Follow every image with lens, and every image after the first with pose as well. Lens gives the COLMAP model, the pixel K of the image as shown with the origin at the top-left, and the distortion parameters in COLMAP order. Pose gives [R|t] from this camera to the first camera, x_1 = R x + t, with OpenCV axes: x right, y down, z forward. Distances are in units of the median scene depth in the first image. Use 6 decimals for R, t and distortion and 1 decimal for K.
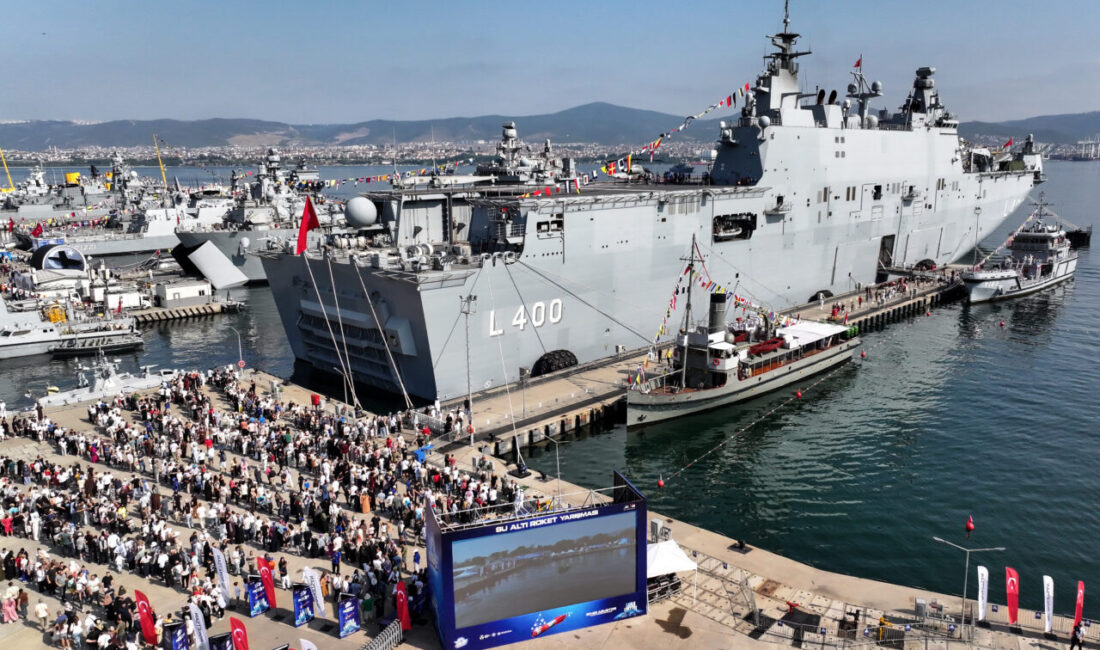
lens RADIAL K [[809.8, 0, 580.4], [0, 809.8, 322.4], [0, 0, 1]] dist [-0.001166, 0.013180]
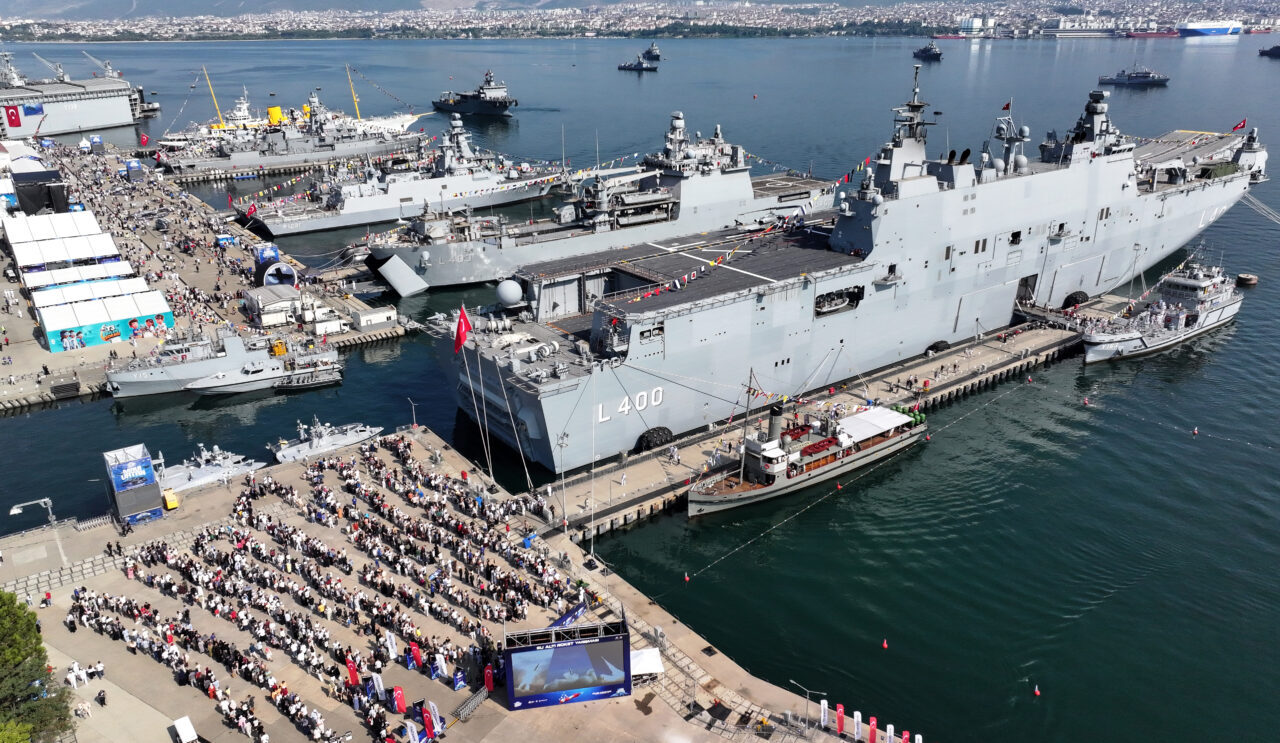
lens RADIAL K [[893.2, 0, 640.0], [0, 893.2, 371.5], [0, 0, 1]] dist [0.006176, -0.000402]
pose [[0.984104, 0.060034, -0.167136, 0.152590], [-0.031528, 0.985240, 0.168252, -0.252400], [0.174769, -0.160309, 0.971471, -0.283328]]
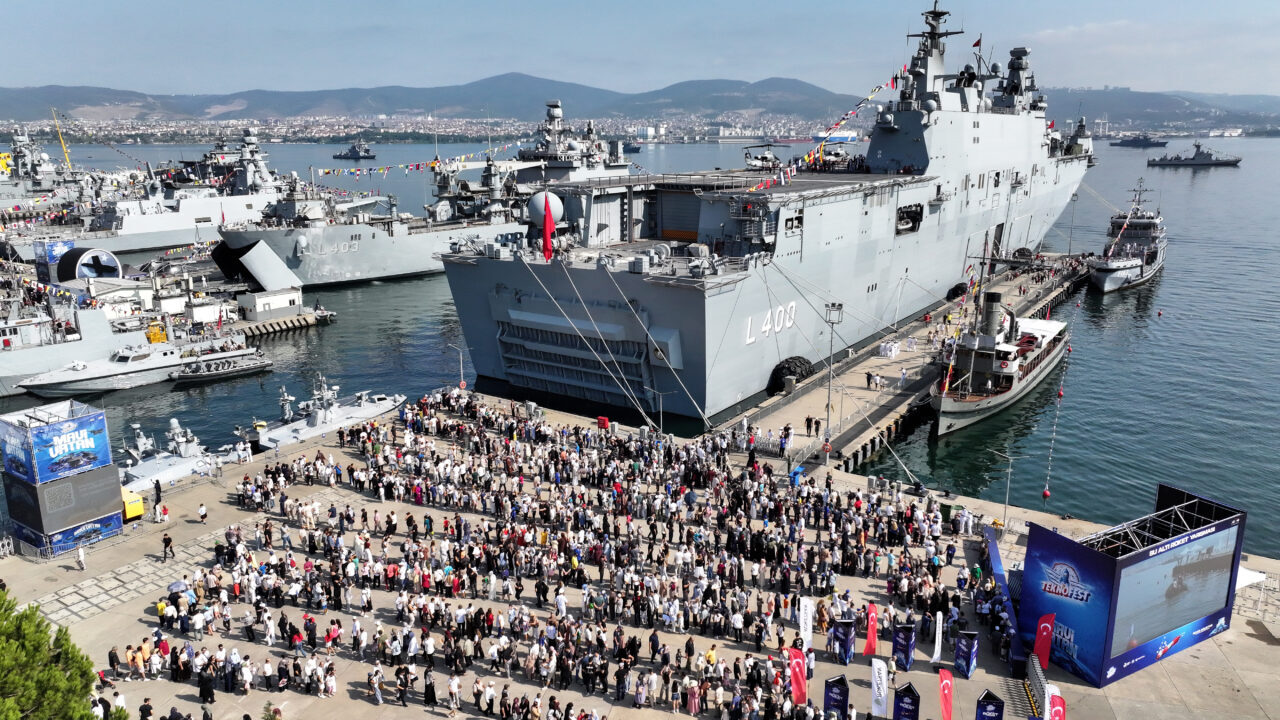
lens RADIAL K [[879.7, 0, 640.0], [0, 879.7, 360.0], [0, 0, 1]] dist [0.000689, 0.006717]
pose [[0.988681, -0.035331, 0.145814, -0.318283], [0.028091, 0.998282, 0.051419, -0.017028], [-0.147381, -0.046741, 0.987975, 0.024661]]
